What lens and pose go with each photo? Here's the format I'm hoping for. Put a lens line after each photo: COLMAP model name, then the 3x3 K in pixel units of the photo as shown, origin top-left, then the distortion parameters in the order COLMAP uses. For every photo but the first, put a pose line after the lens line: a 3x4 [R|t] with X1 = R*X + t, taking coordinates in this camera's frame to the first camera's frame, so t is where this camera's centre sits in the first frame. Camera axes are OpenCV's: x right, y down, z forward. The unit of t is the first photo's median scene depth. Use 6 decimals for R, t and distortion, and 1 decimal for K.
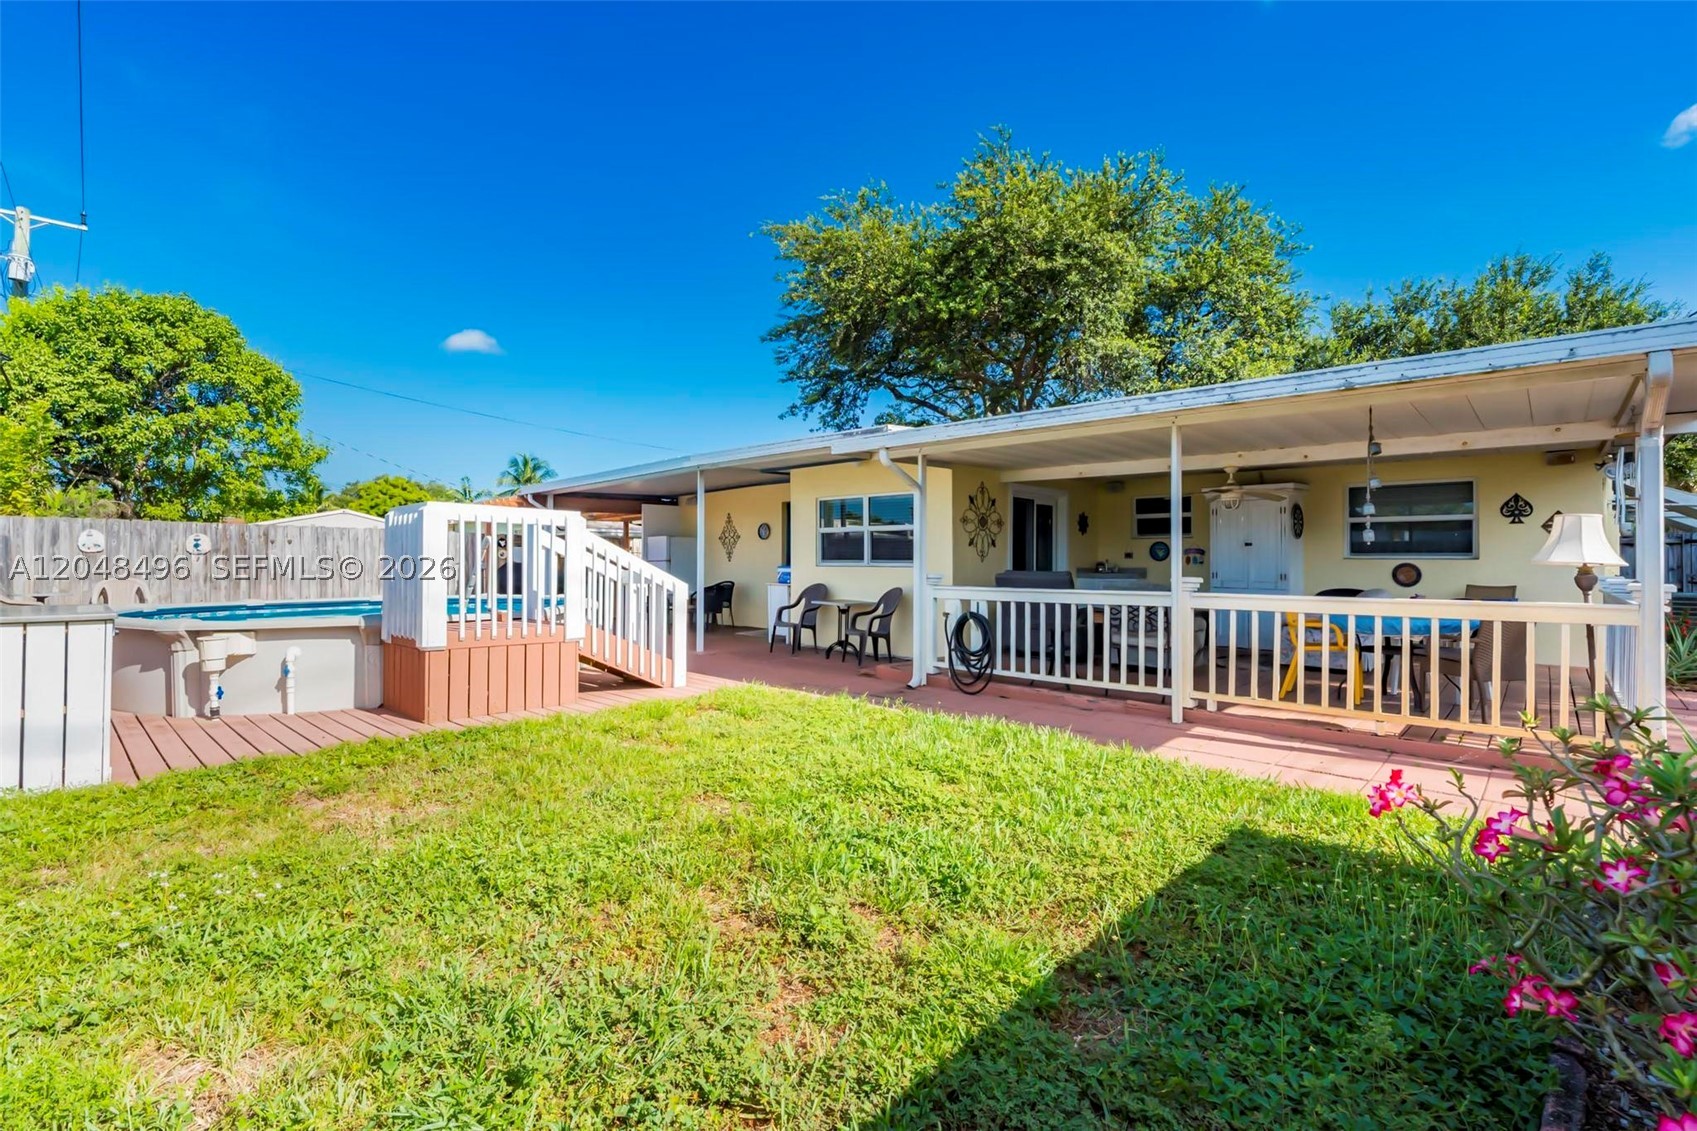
lens RADIAL K [[768.4, 0, 834.2], [0, 768.4, 552.9], [0, 0, 1]] dist [0.000659, -0.000102]
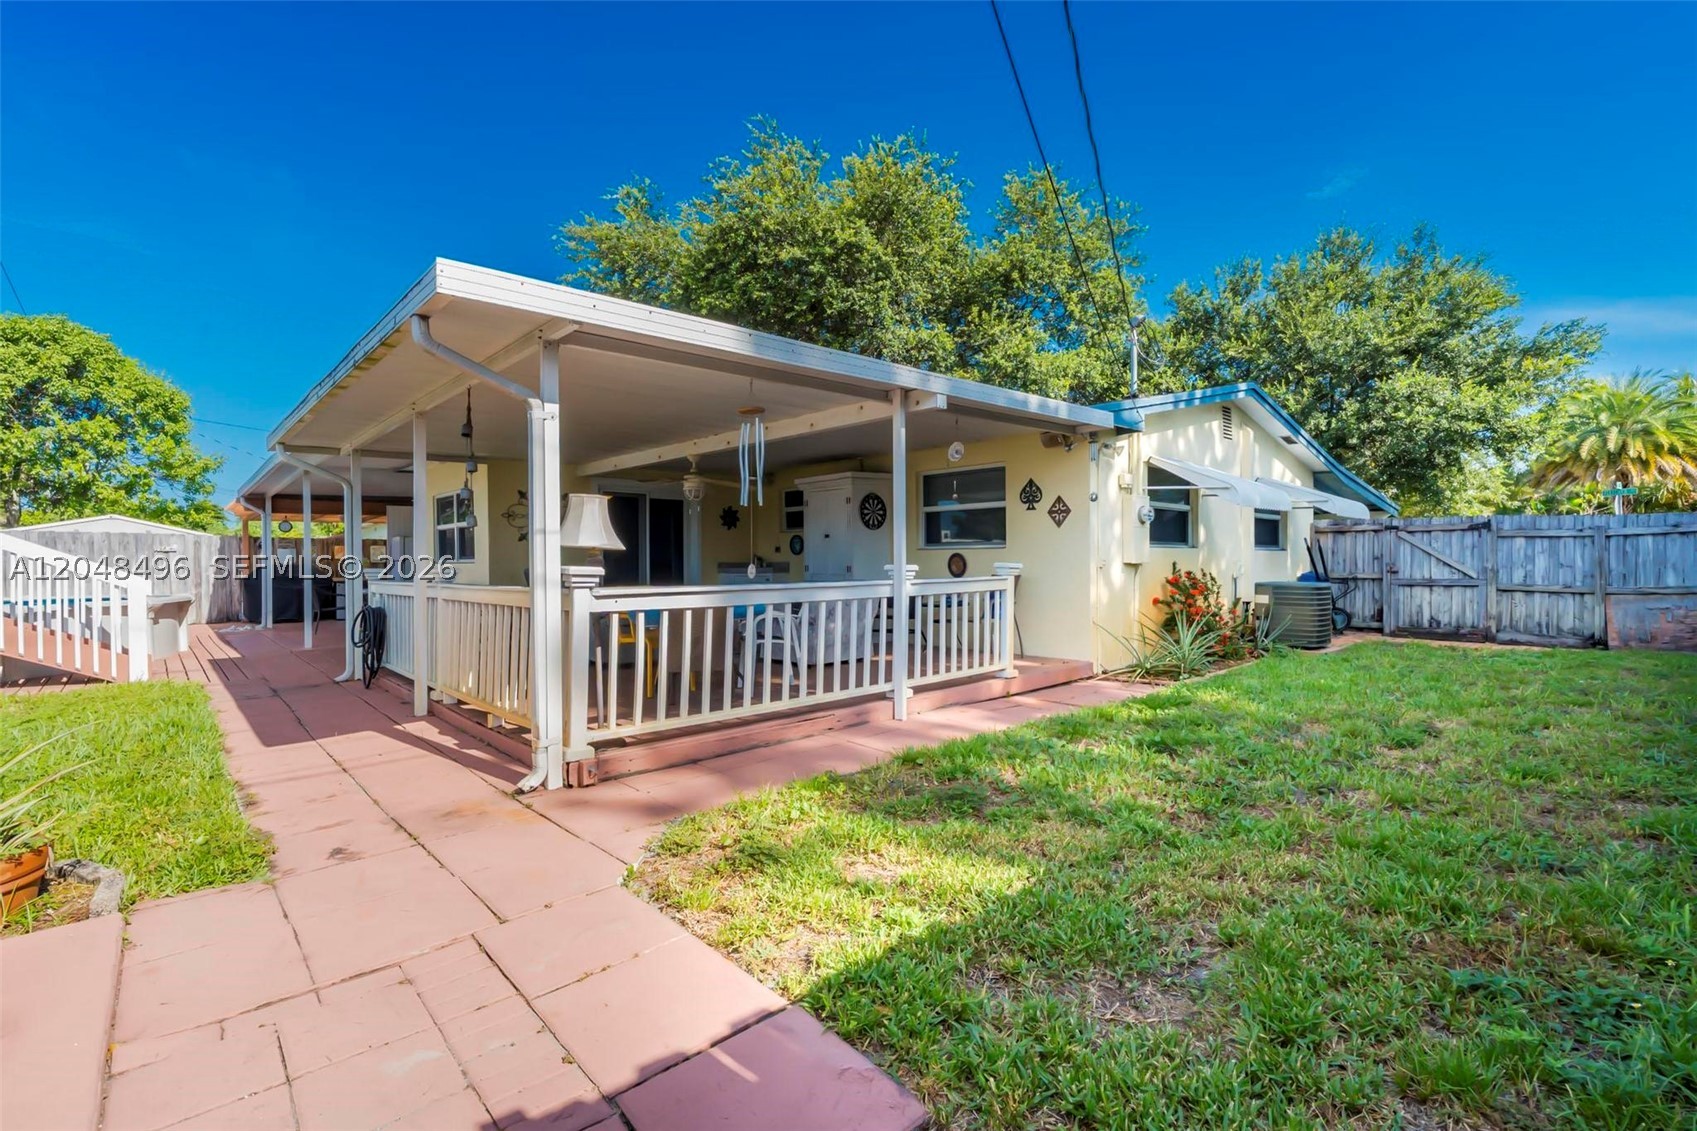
lens RADIAL K [[758.0, 0, 848.5], [0, 758.0, 565.5], [0, 0, 1]] dist [-0.000745, -0.000020]
pose [[0.998032, -0.010964, -0.061748, 0.415950], [0.011973, 0.999800, 0.016001, 0.007272], [0.061560, -0.016708, 0.997964, 0.028731]]
